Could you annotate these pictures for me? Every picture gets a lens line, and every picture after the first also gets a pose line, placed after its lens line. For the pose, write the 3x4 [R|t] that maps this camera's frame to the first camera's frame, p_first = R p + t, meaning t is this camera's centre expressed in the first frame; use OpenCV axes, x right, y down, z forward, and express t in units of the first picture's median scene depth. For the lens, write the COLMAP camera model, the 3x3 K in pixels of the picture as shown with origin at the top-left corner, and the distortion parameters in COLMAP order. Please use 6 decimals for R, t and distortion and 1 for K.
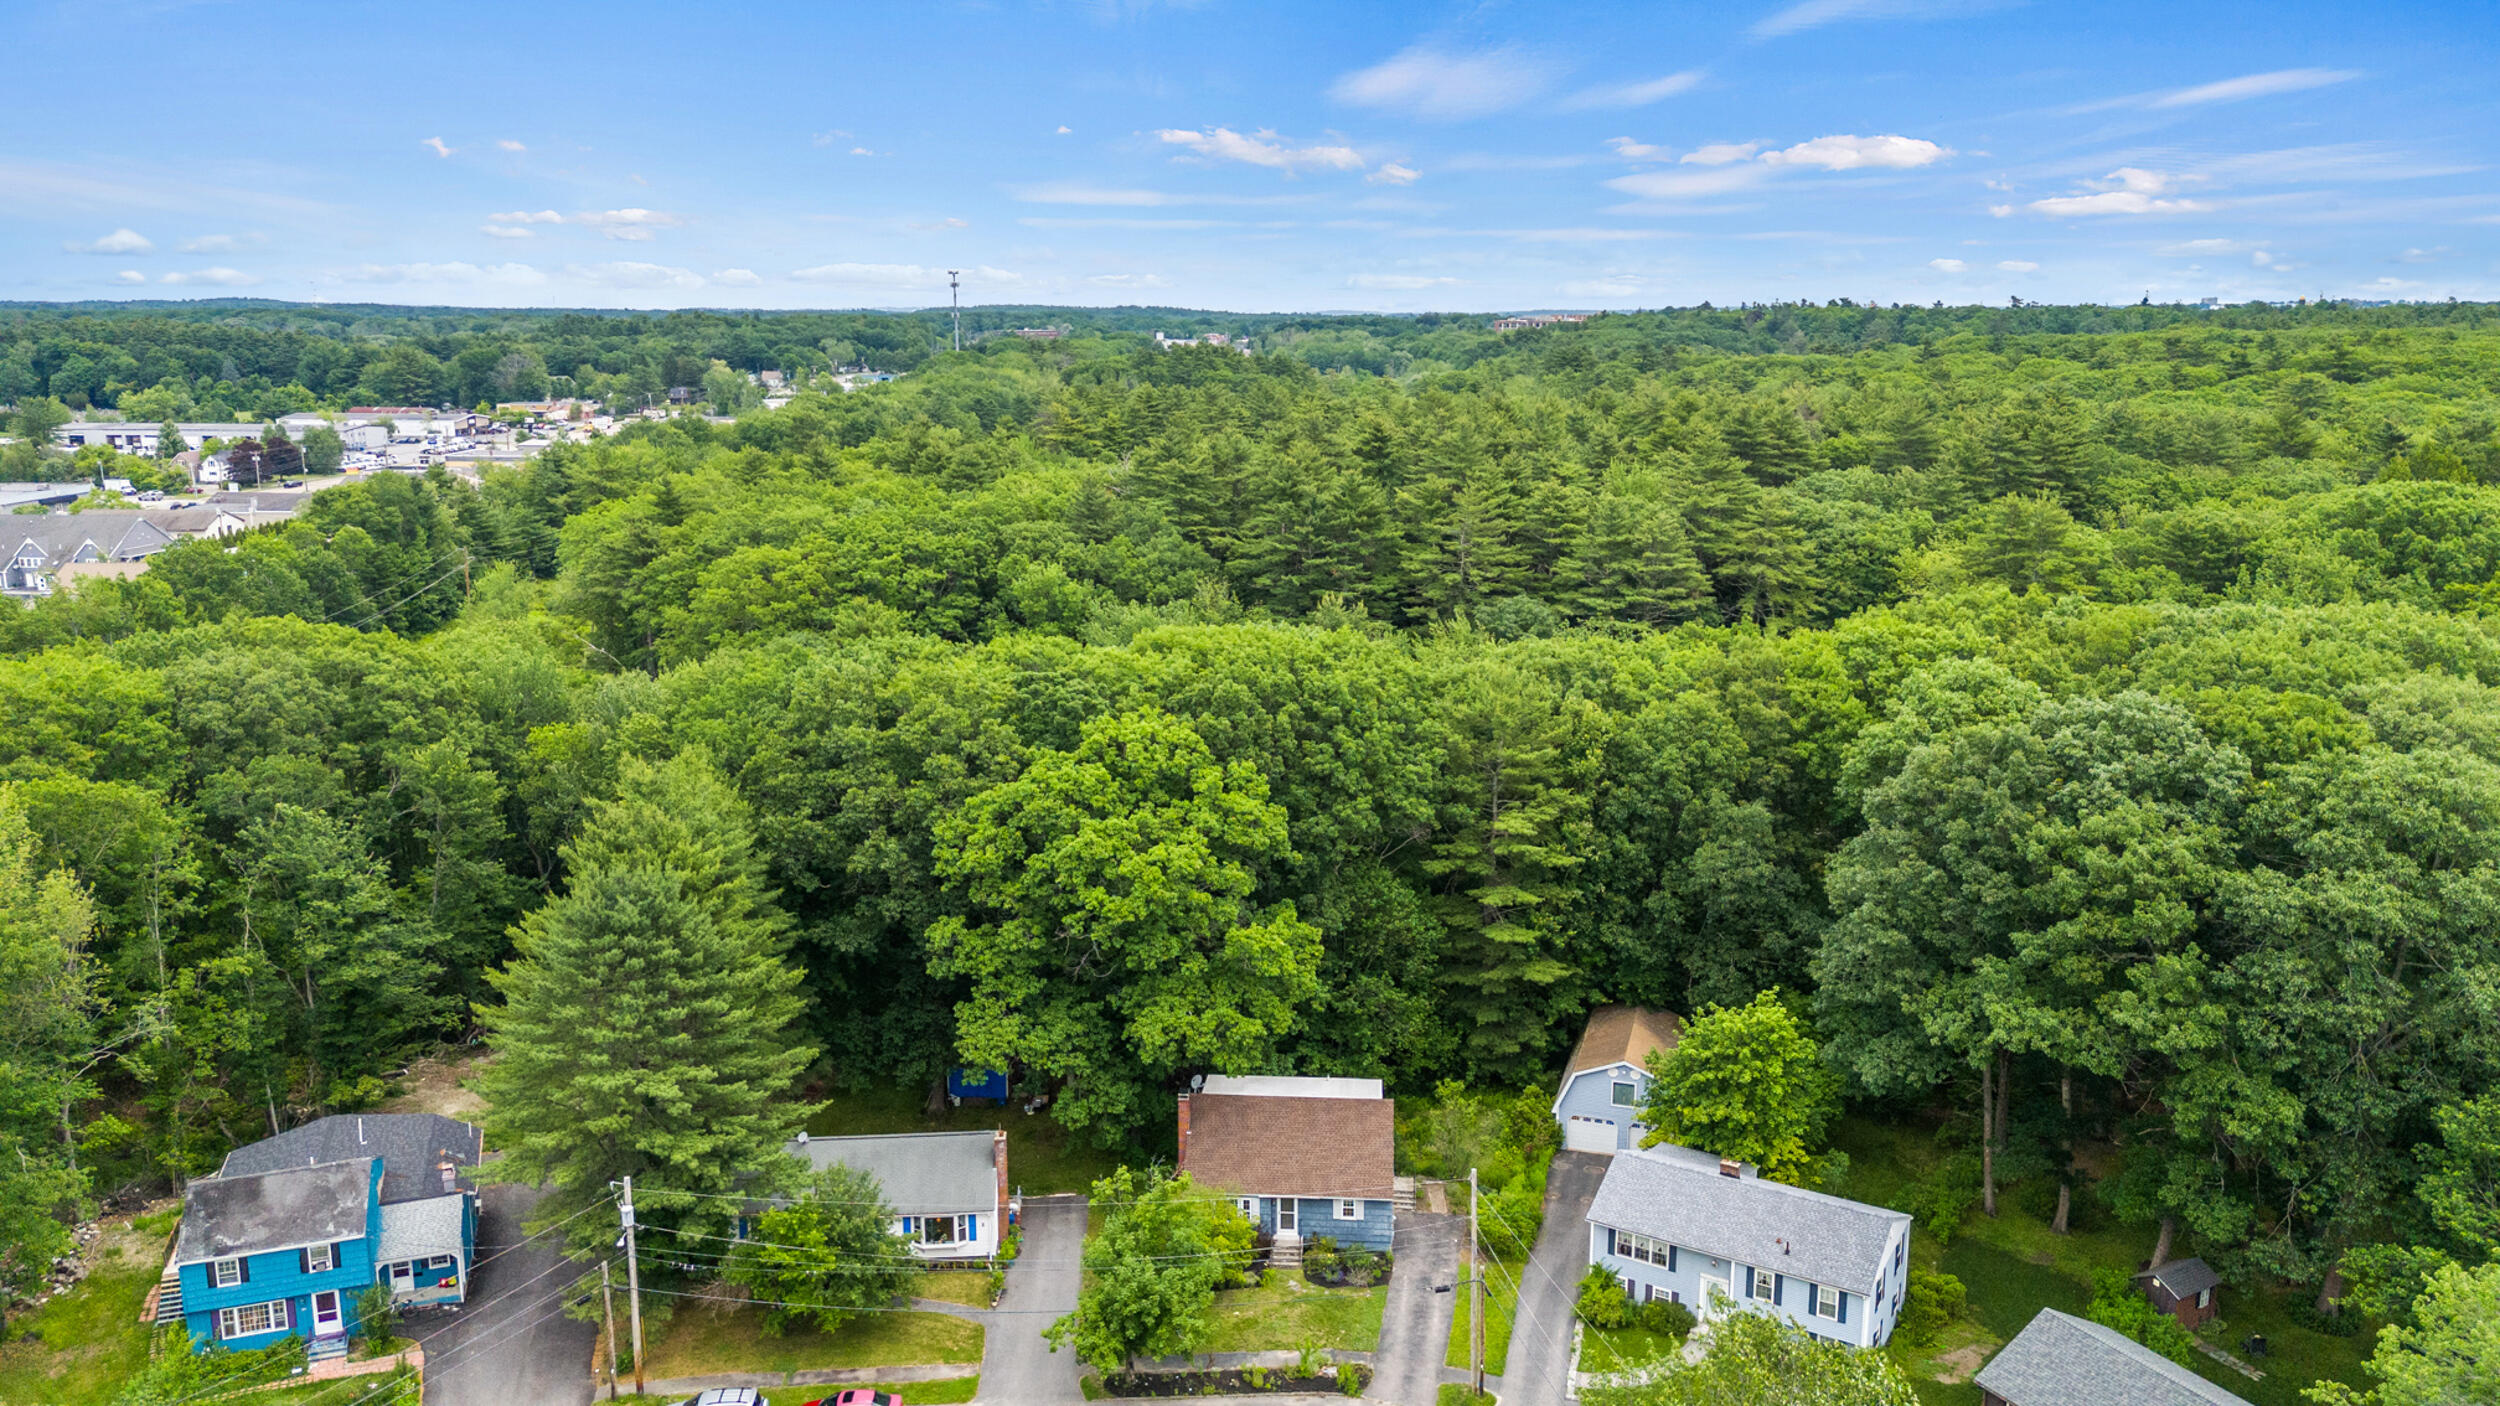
lens RADIAL K [[1861.3, 0, 1235.5], [0, 1861.3, 697.1], [0, 0, 1]] dist [0.032395, -0.006227]
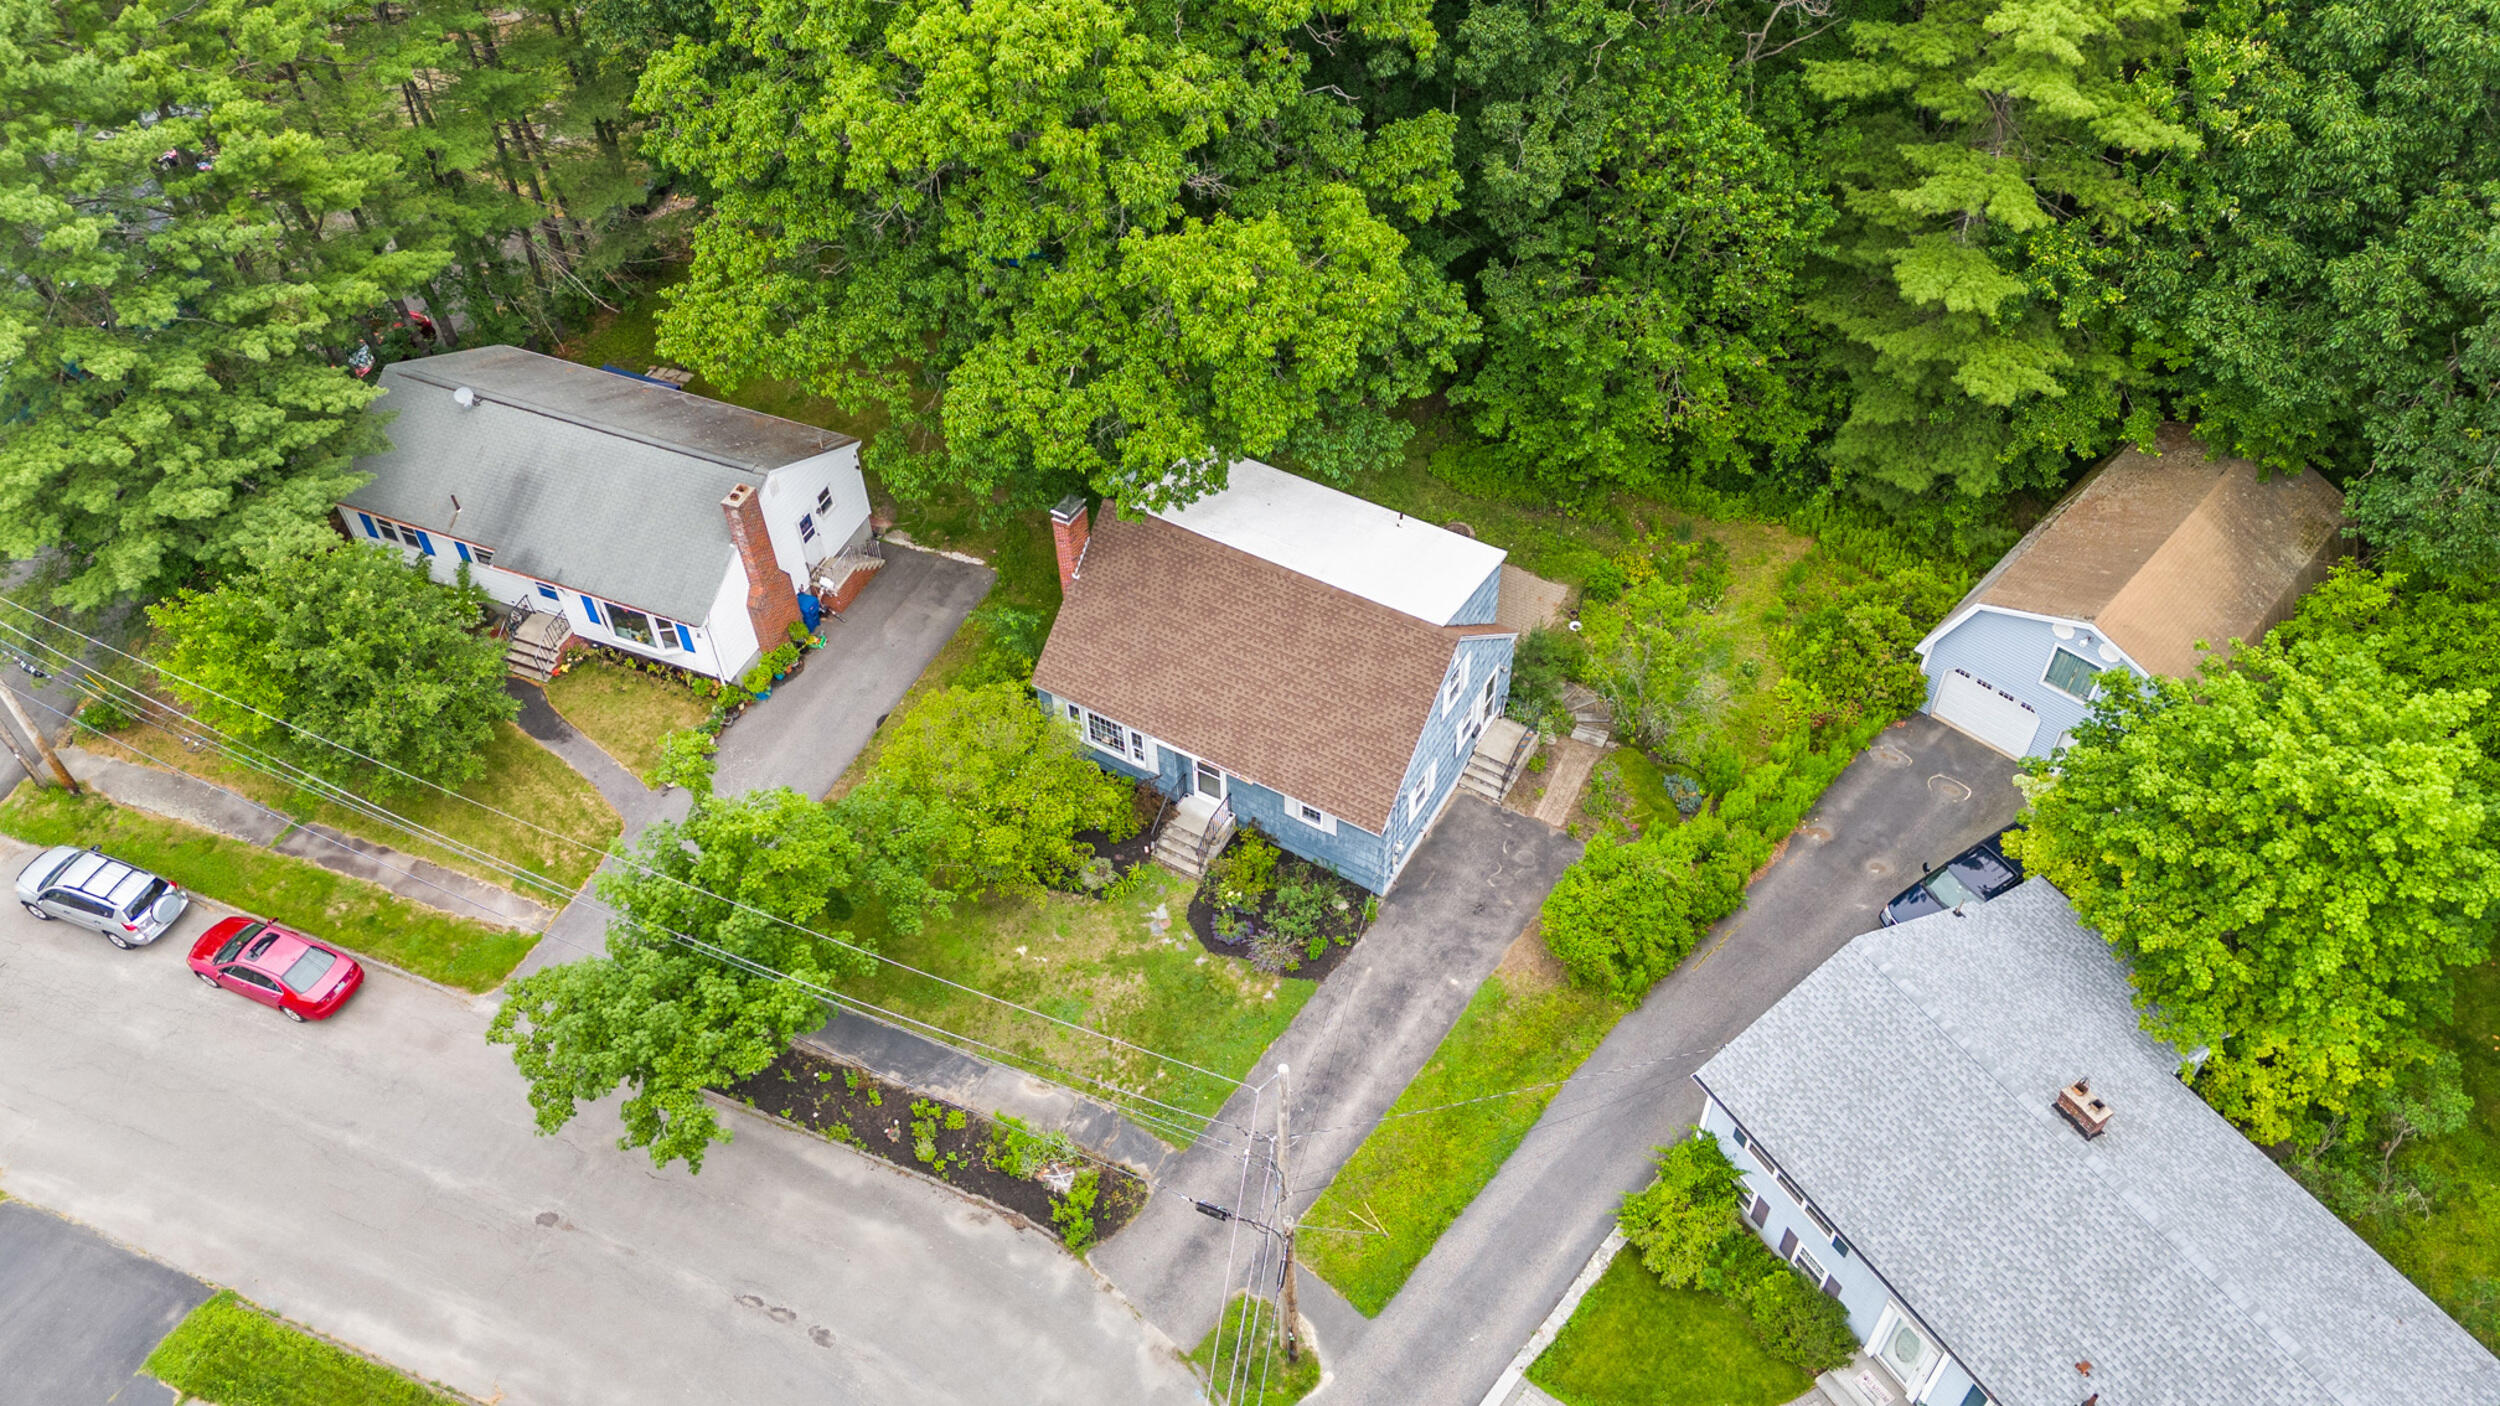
lens RADIAL K [[1861.3, 0, 1235.5], [0, 1861.3, 697.1], [0, 0, 1]] dist [0.032395, -0.006227]
pose [[0.894834, 0.312031, -0.319232, 0.190249], [-0.069557, 0.803854, 0.590746, -0.045831], [0.440947, -0.506415, 0.741019, 0.623651]]
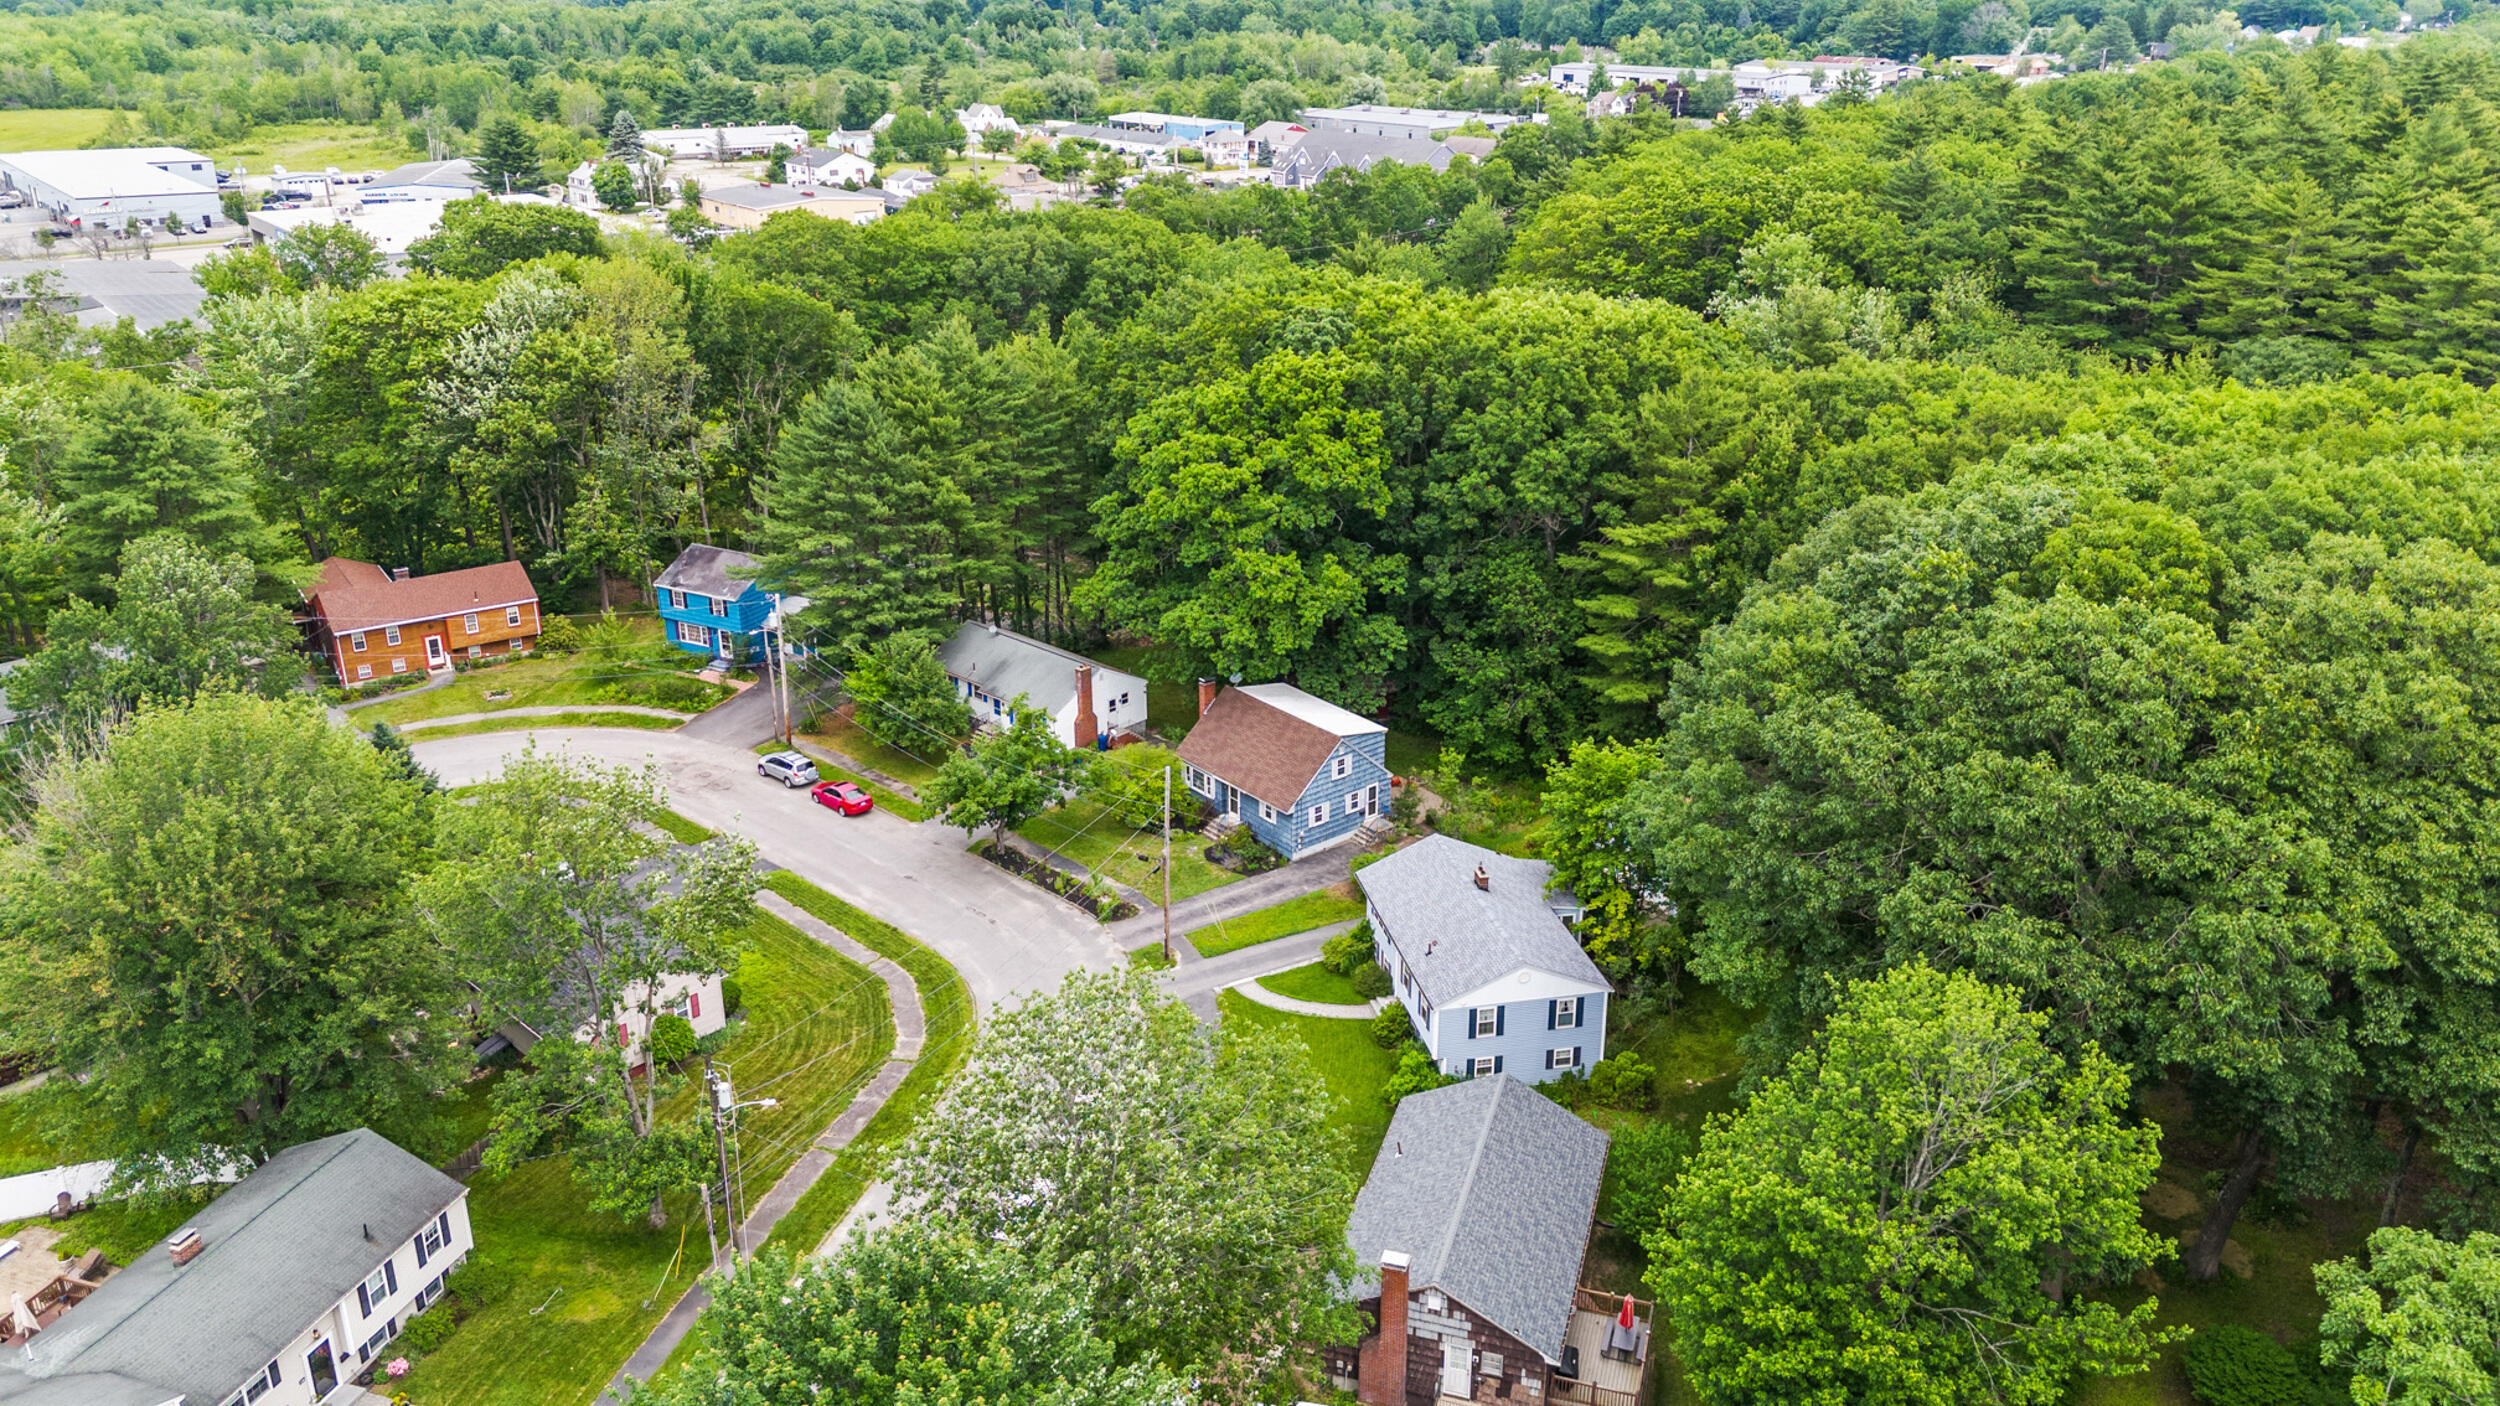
lens RADIAL K [[1861.3, 0, 1235.5], [0, 1861.3, 697.1], [0, 0, 1]] dist [0.032395, -0.006227]
pose [[0.677137, 0.270827, -0.684206, 0.781555], [-0.148944, 0.961006, 0.232987, -0.049165], [0.720625, -0.055856, 0.691071, 0.213430]]
